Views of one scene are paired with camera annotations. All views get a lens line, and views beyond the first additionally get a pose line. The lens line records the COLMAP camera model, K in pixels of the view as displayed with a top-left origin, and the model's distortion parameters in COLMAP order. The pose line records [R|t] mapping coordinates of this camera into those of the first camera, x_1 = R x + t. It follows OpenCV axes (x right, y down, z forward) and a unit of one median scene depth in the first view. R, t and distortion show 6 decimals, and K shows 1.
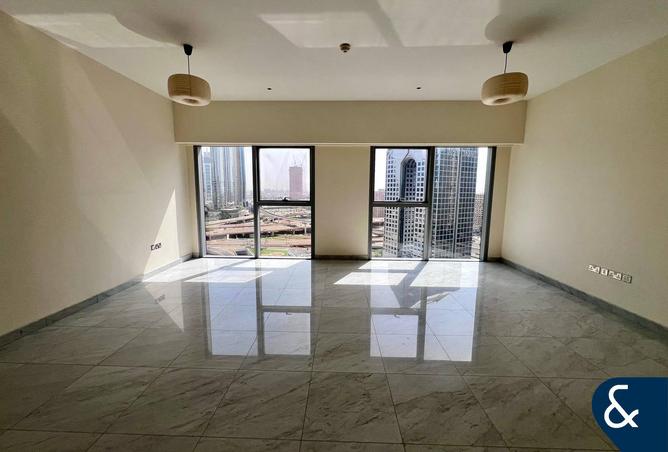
lens RADIAL K [[266.0, 0, 331.6], [0, 266.0, 228.6], [0, 0, 1]] dist [0.000230, 0.000126]
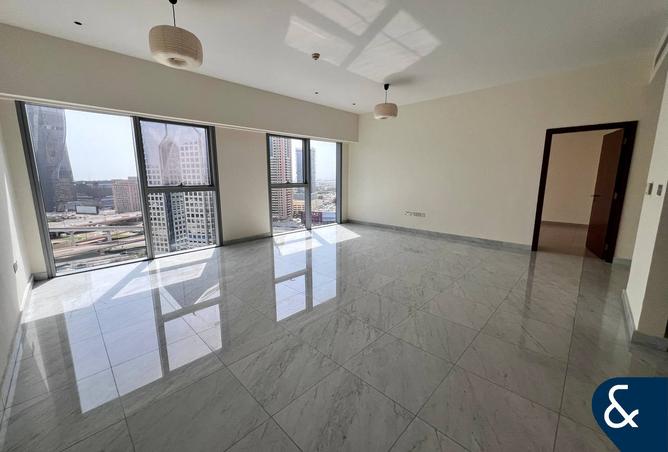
lens RADIAL K [[266.0, 0, 331.4], [0, 266.0, 229.9], [0, 0, 1]] dist [0.000230, 0.000126]
pose [[0.680451, -0.154200, 0.716386, -0.517257], [0.114833, 0.987969, 0.103585, 0.002348], [-0.723741, 0.011780, 0.689972, 0.050527]]
